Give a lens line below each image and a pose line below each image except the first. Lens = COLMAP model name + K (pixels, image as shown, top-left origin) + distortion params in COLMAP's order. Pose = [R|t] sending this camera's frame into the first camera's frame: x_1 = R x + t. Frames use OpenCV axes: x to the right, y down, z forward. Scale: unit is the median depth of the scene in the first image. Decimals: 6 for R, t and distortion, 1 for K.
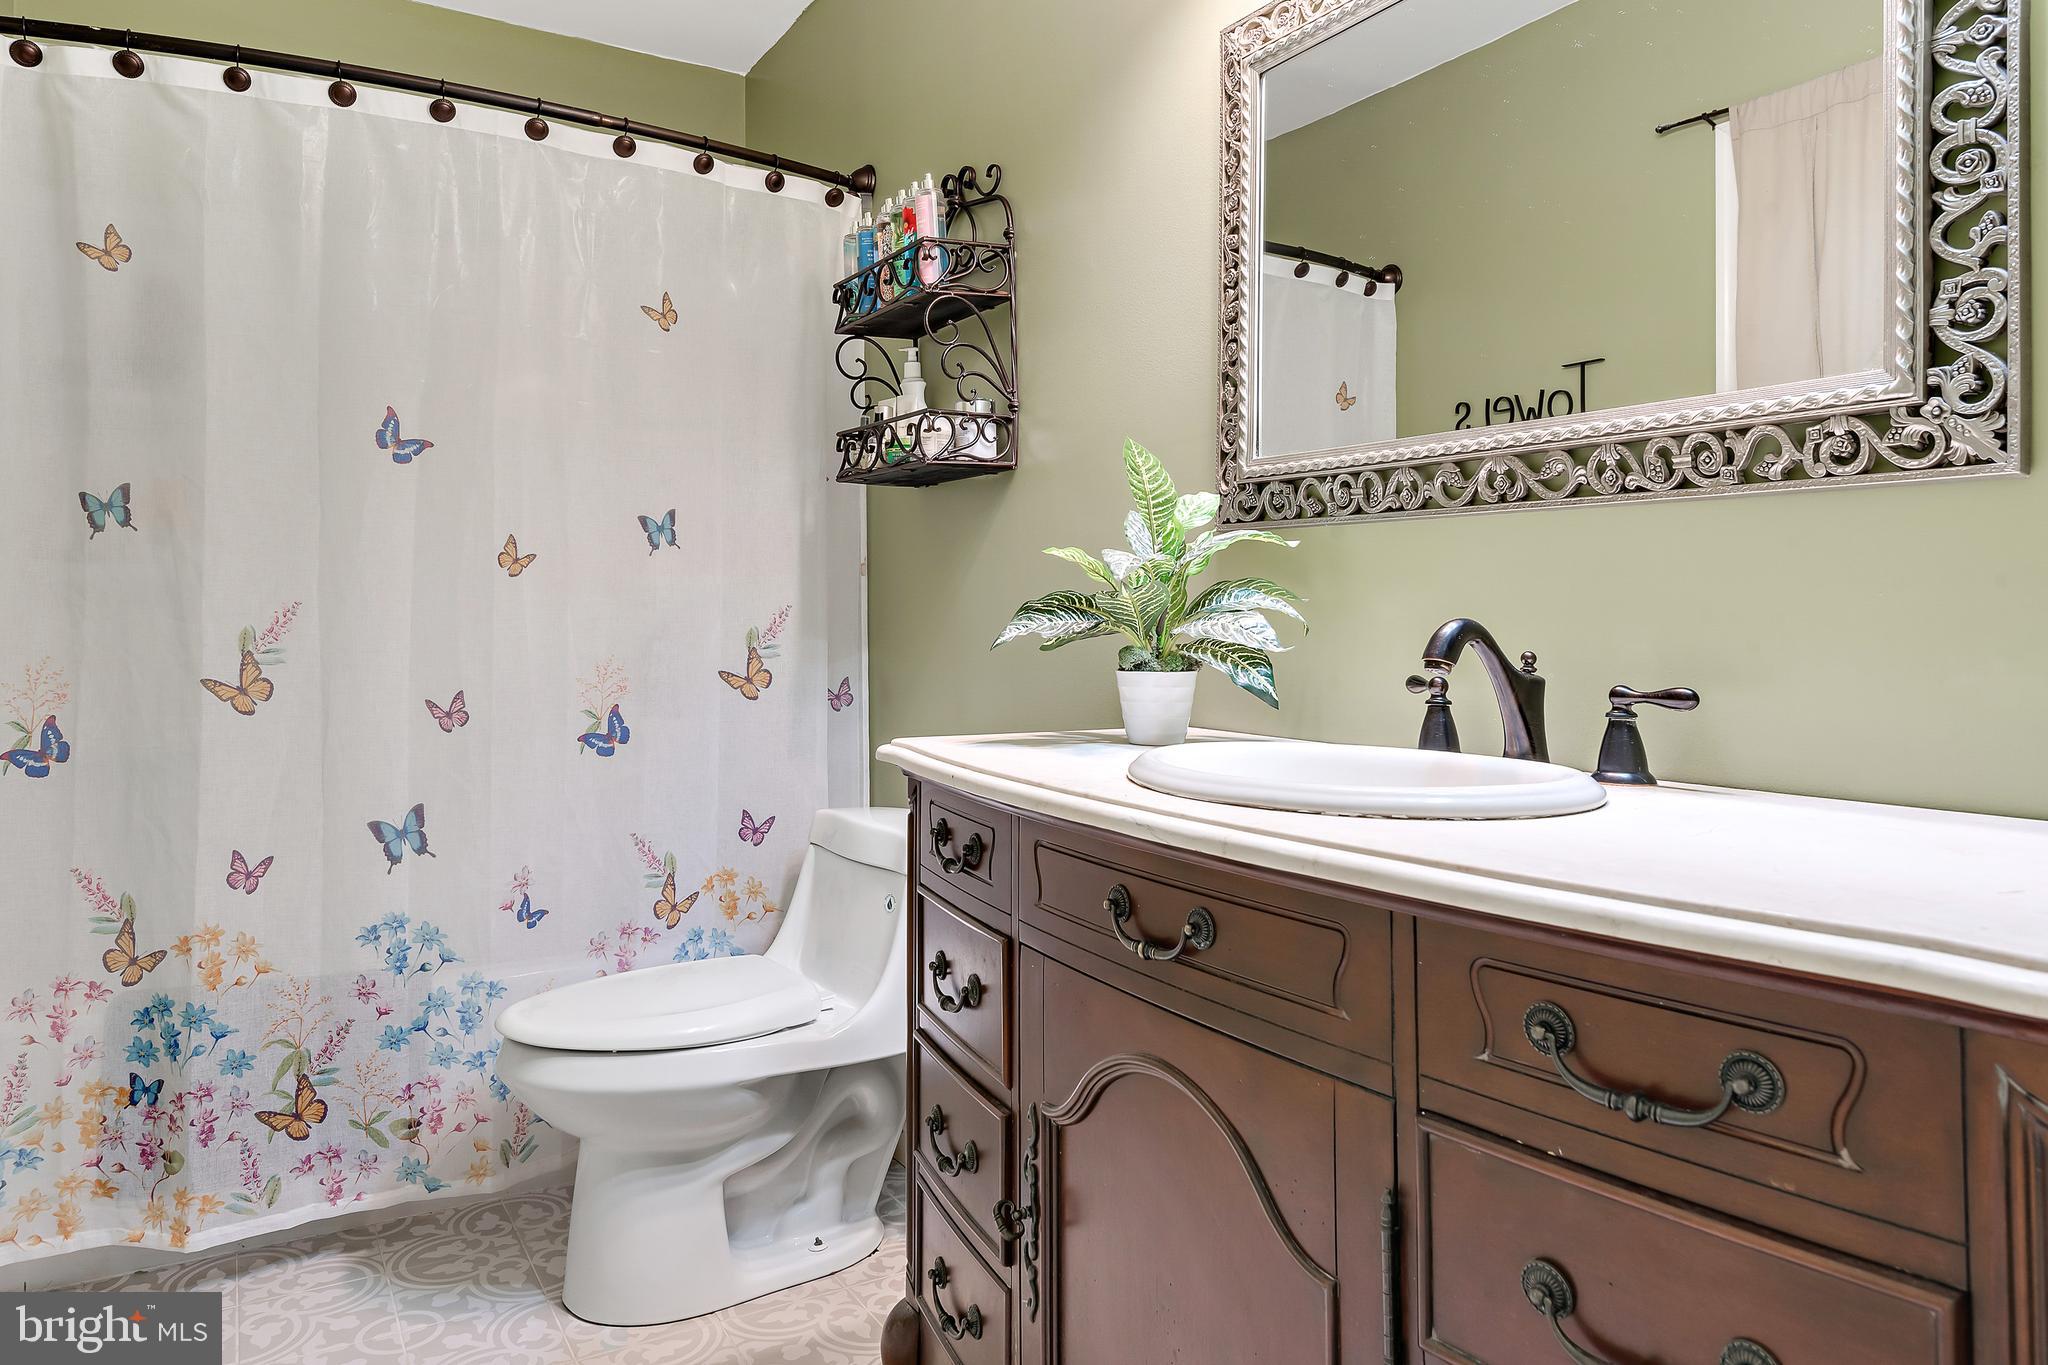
lens RADIAL K [[1270.9, 0, 964.9], [0, 1270.9, 613.7], [0, 0, 1]] dist [0.035155, -0.029394]
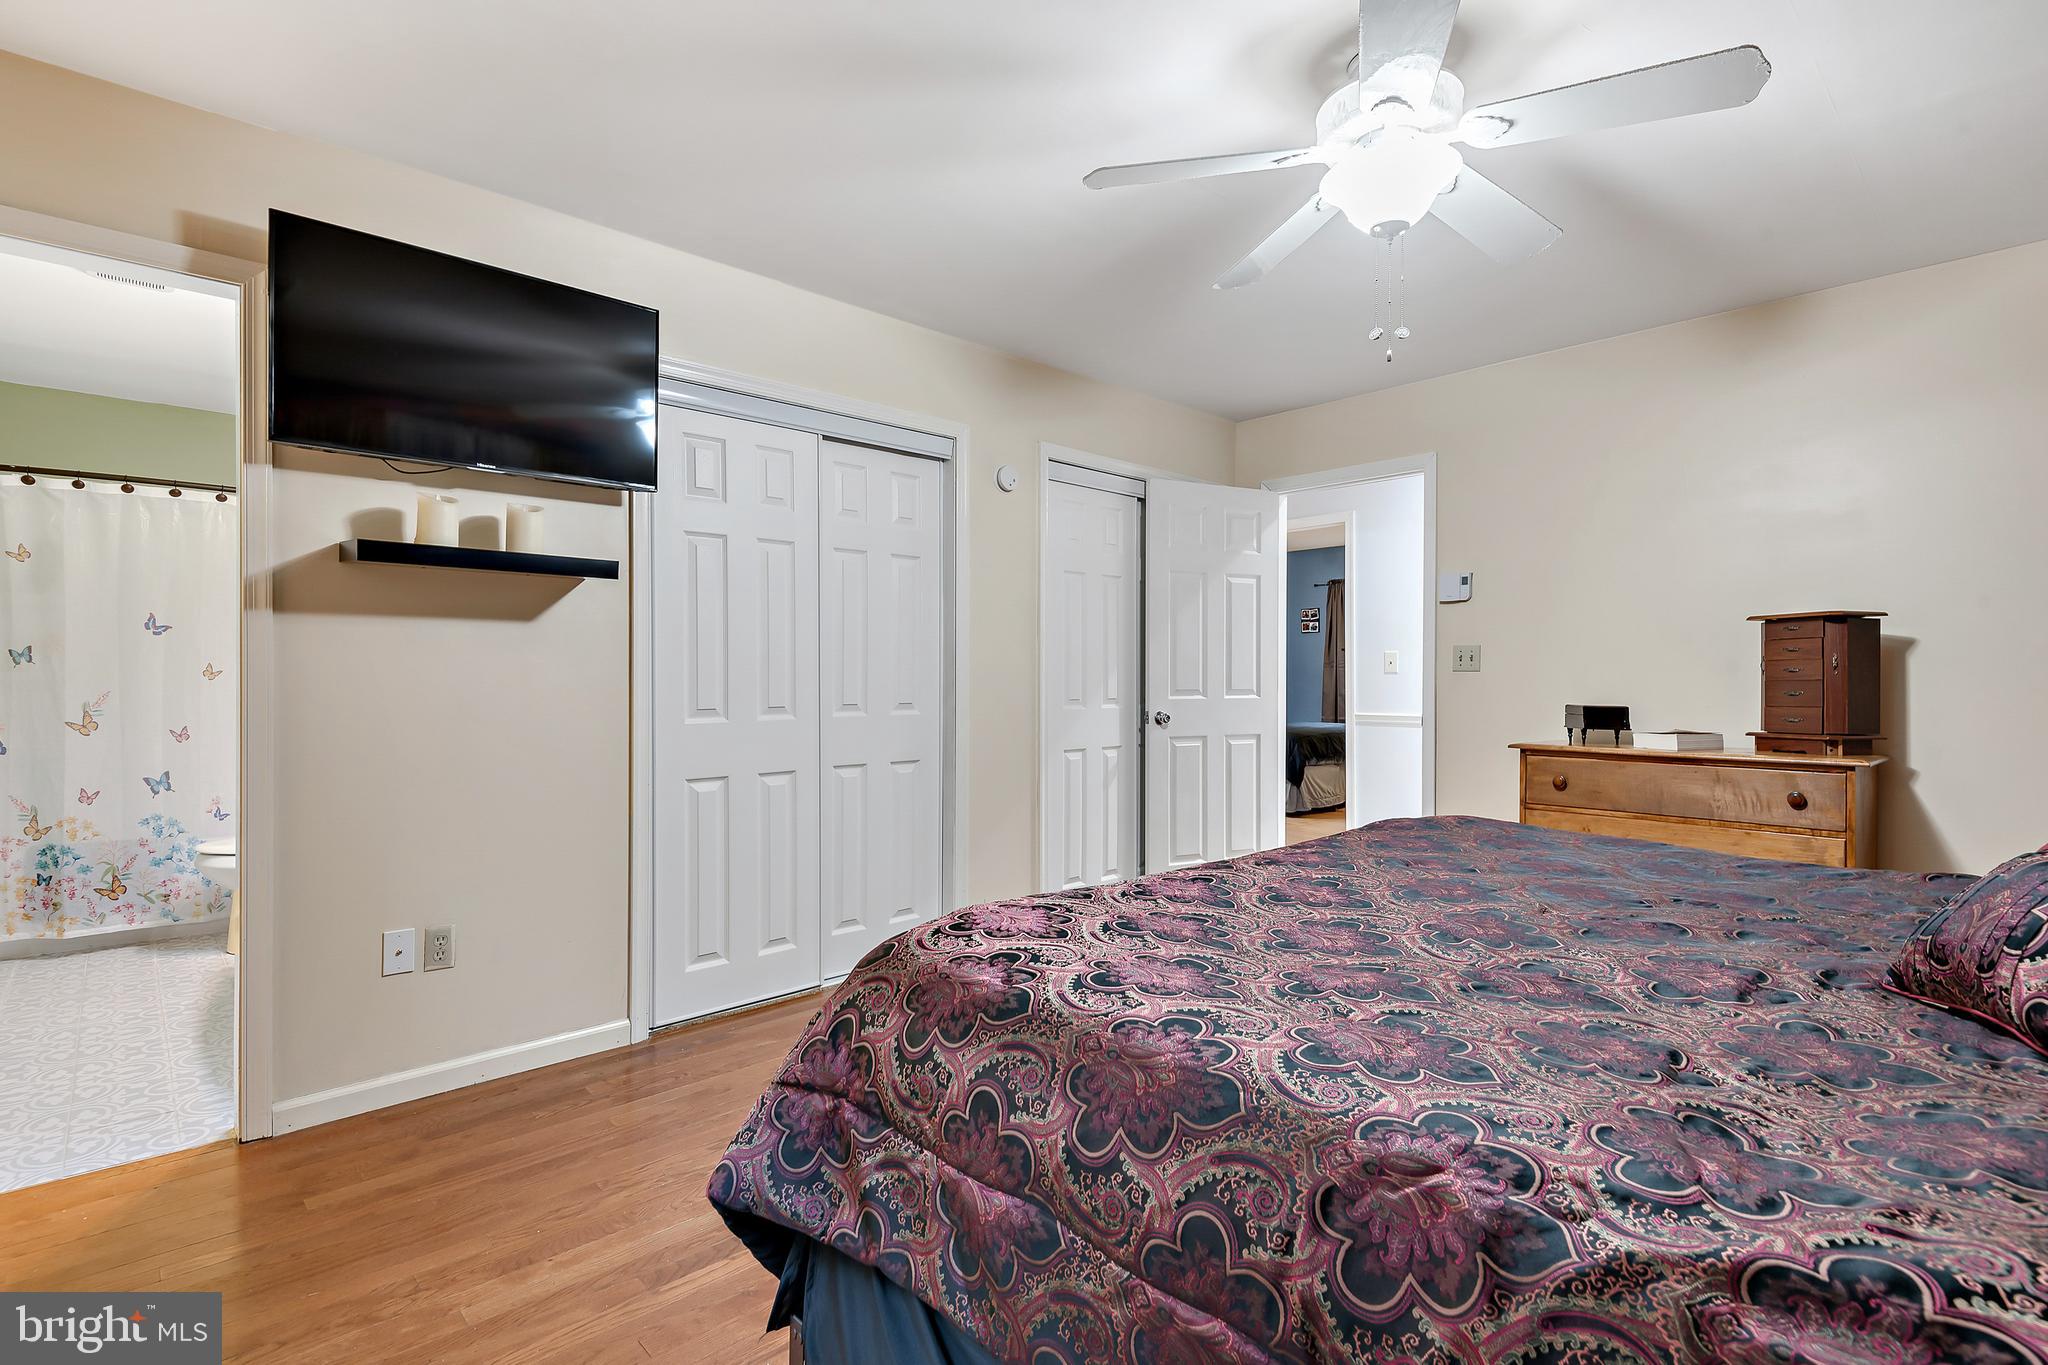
lens RADIAL K [[988.7, 0, 1026.7], [0, 988.7, 692.2], [0, 0, 1]] dist [-0.012388, -0.000639]
pose [[0.973859, -0.003708, 0.227122, 0.829796], [-0.001311, 0.999758, 0.021944, -0.053739], [-0.227149, -0.021668, 0.973619, -1.329734]]
